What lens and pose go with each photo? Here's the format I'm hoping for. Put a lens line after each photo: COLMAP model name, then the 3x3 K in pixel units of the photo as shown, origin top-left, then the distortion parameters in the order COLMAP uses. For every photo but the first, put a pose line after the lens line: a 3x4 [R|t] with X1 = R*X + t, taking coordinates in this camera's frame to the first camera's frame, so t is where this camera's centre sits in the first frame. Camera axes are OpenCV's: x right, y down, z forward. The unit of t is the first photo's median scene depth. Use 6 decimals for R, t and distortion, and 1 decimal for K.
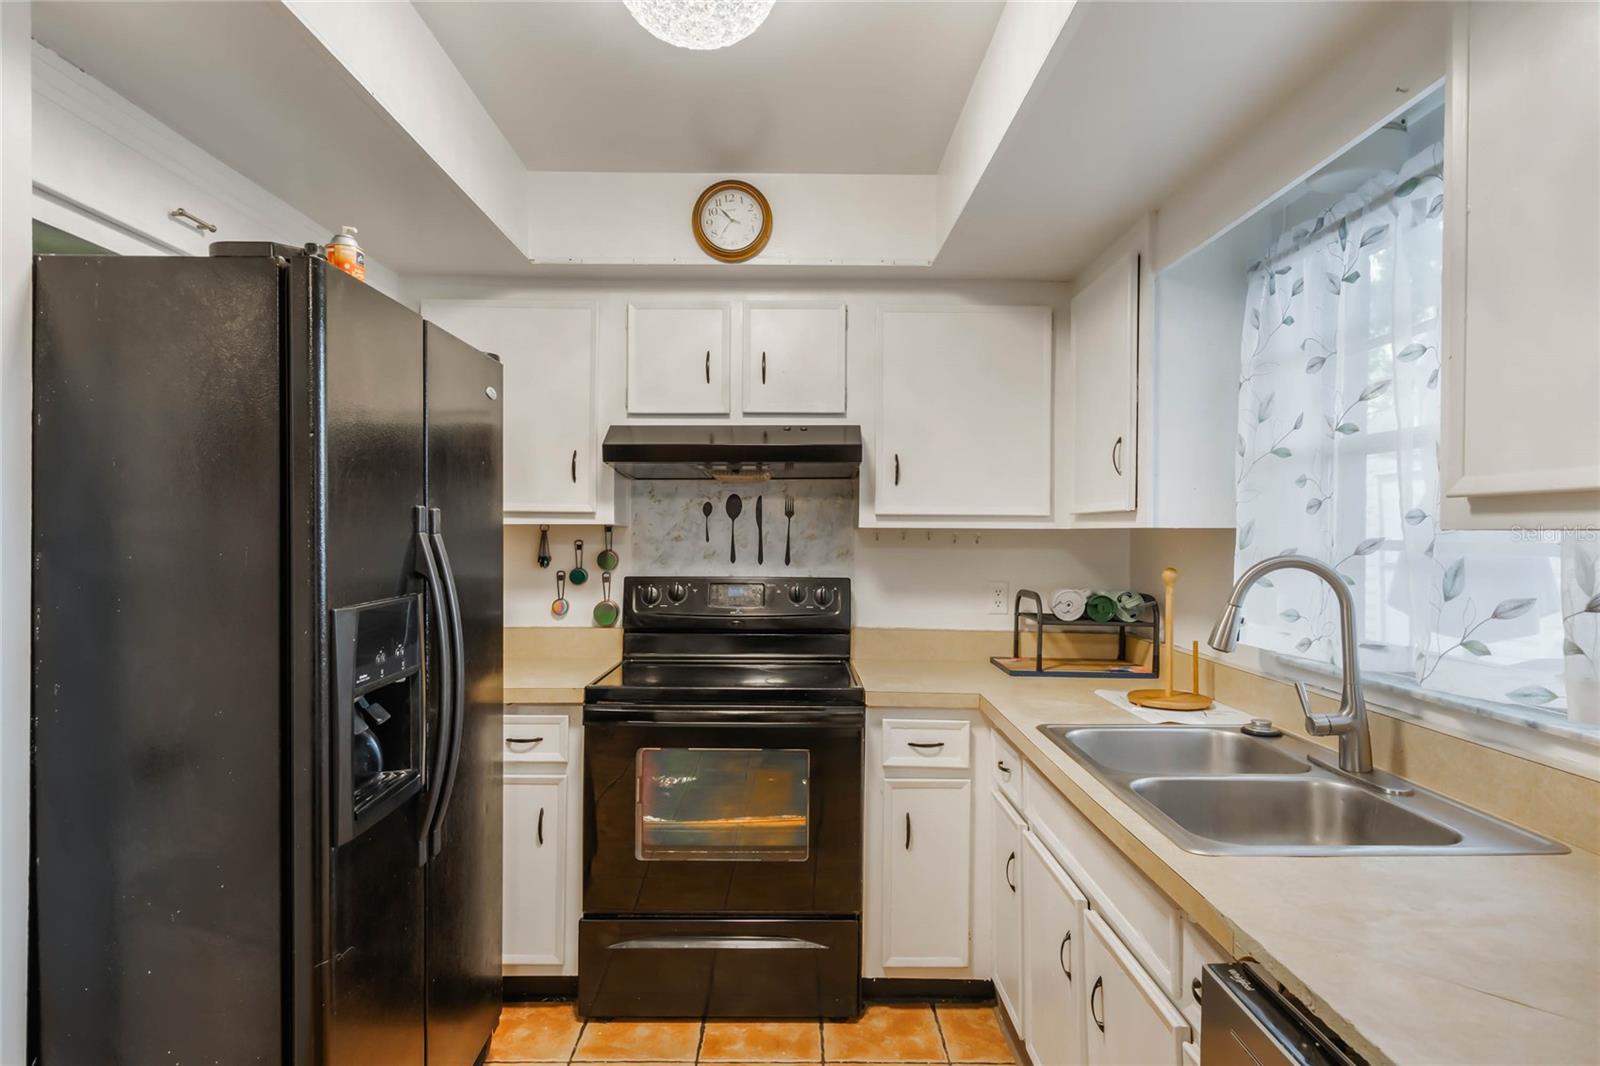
lens RADIAL K [[912.4, 0, 795.0], [0, 912.4, 541.7], [0, 0, 1]] dist [0.003108, 0.002497]
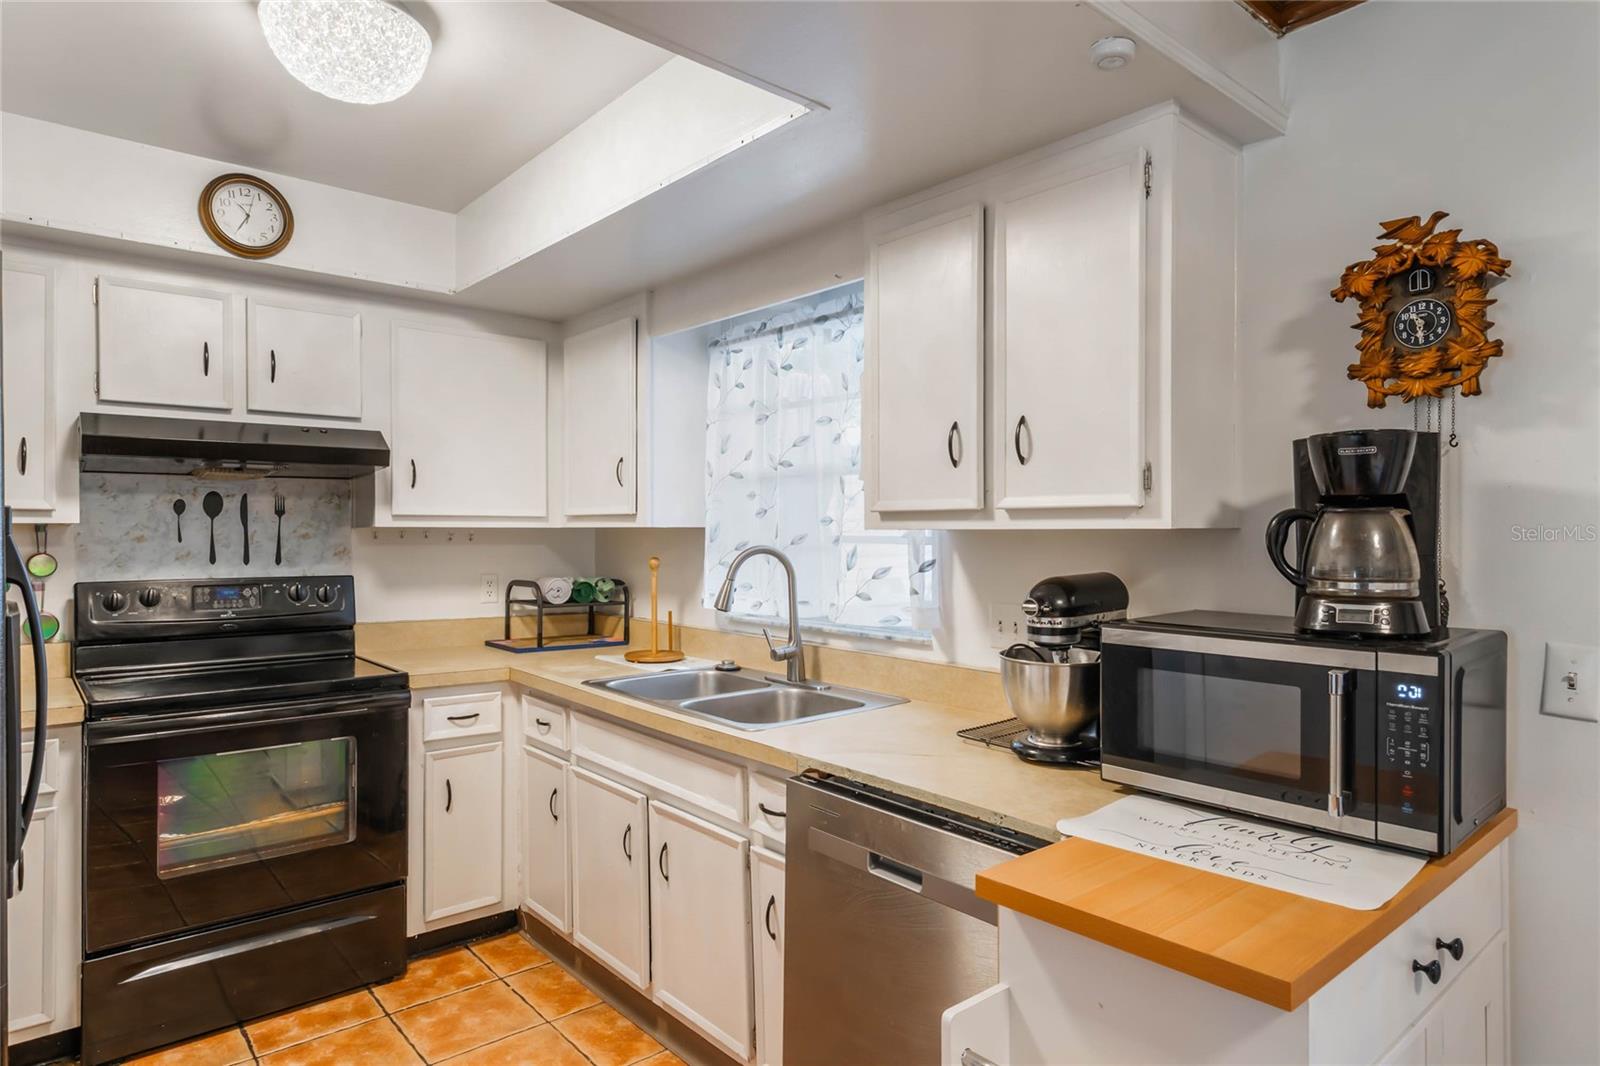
lens RADIAL K [[929.3, 0, 786.3], [0, 929.3, 538.5], [0, 0, 1]] dist [0.000478, 0.002477]
pose [[0.769725, -0.009387, 0.638307, -0.272811], [0.009165, 0.999951, 0.003653, -0.001503], [-0.638310, 0.003038, 0.769773, -0.147270]]
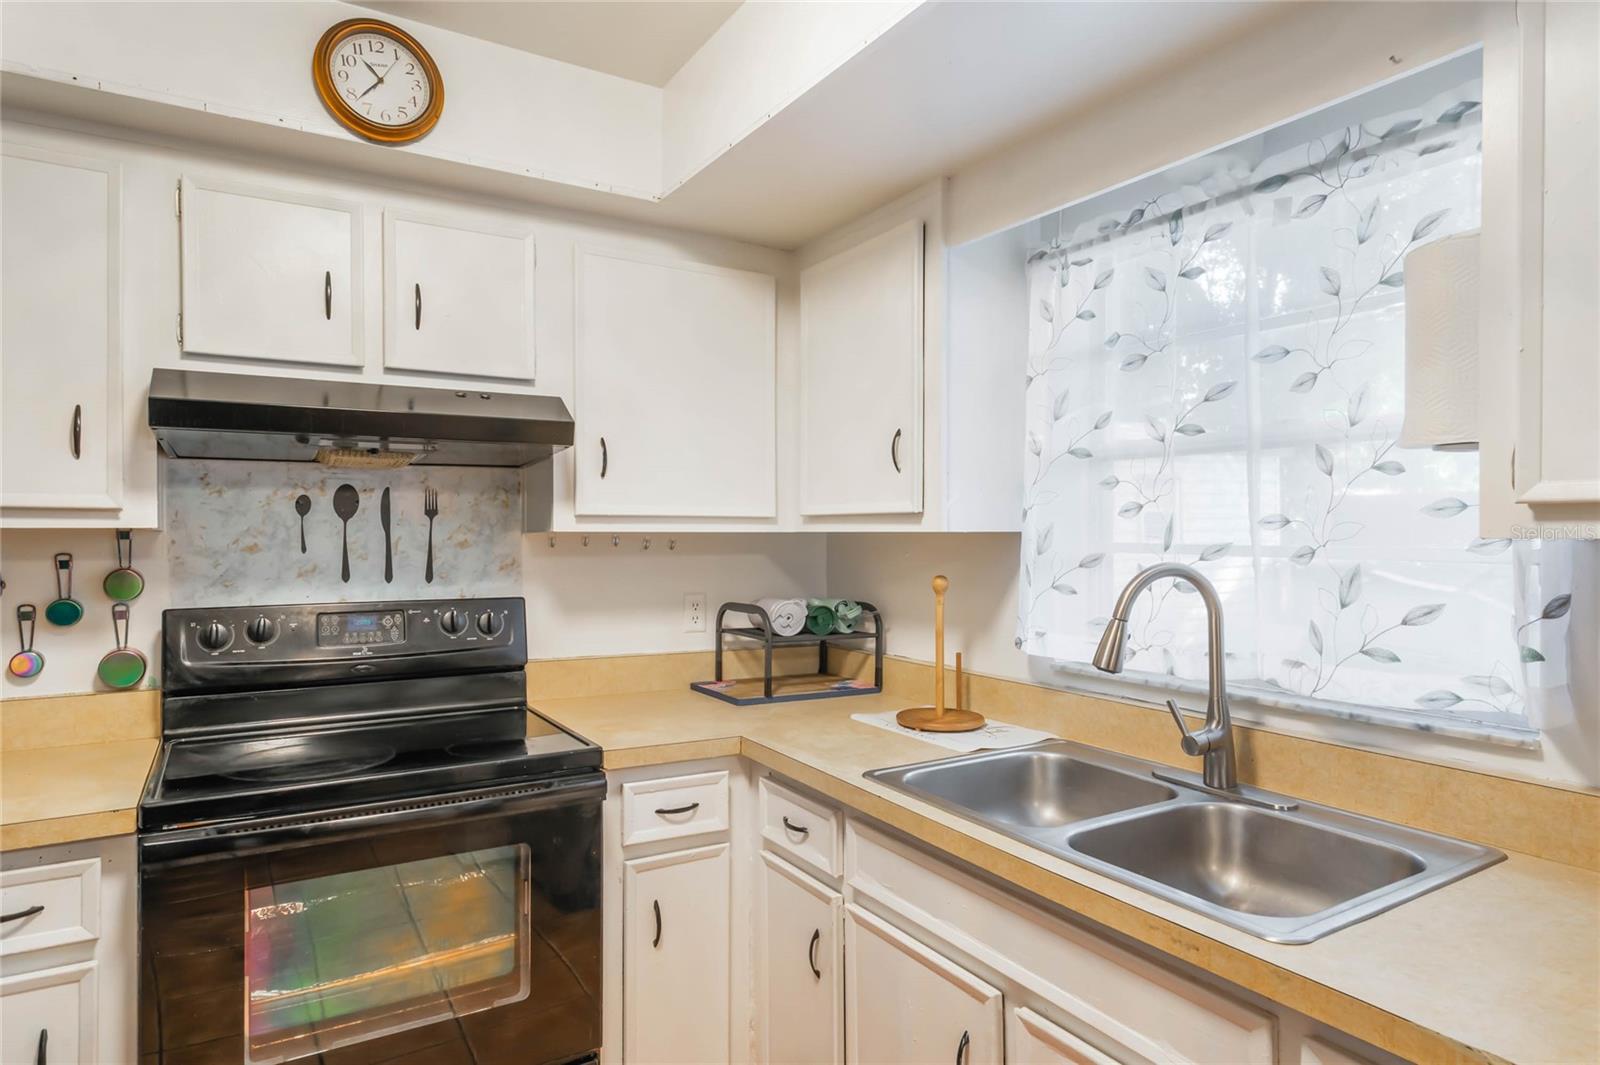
lens RADIAL K [[912.4, 0, 795.0], [0, 912.4, 541.2], [0, 0, 1]] dist [0.003108, 0.002497]
pose [[0.852844, -0.010054, 0.522068, -0.169113], [0.009394, 0.999948, 0.003910, -0.009329], [-0.522080, 0.001570, 0.852895, 0.265371]]
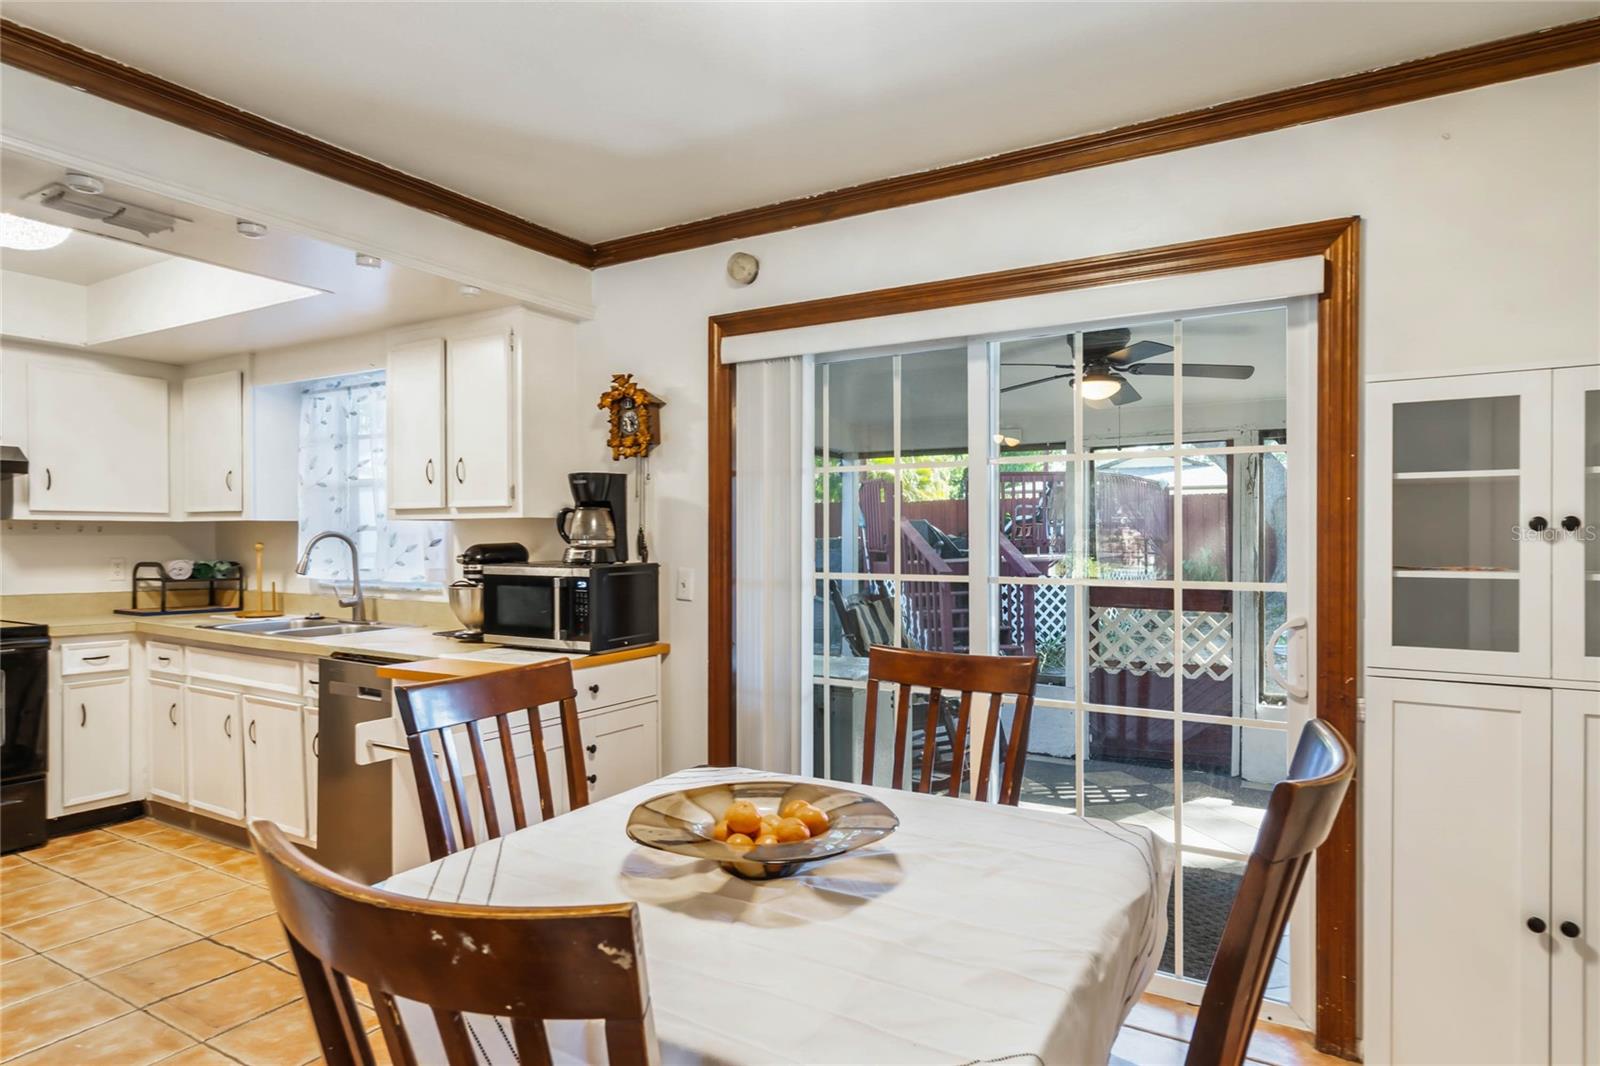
lens RADIAL K [[920.8, 0, 795.5], [0, 920.8, 546.0], [0, 0, 1]] dist [0.003346, 0.000836]
pose [[0.522390, -0.011216, 0.852633, -0.546057], [0.010548, 0.999922, 0.006691, 0.031100], [-0.852641, 0.005499, 0.522468, -0.800354]]
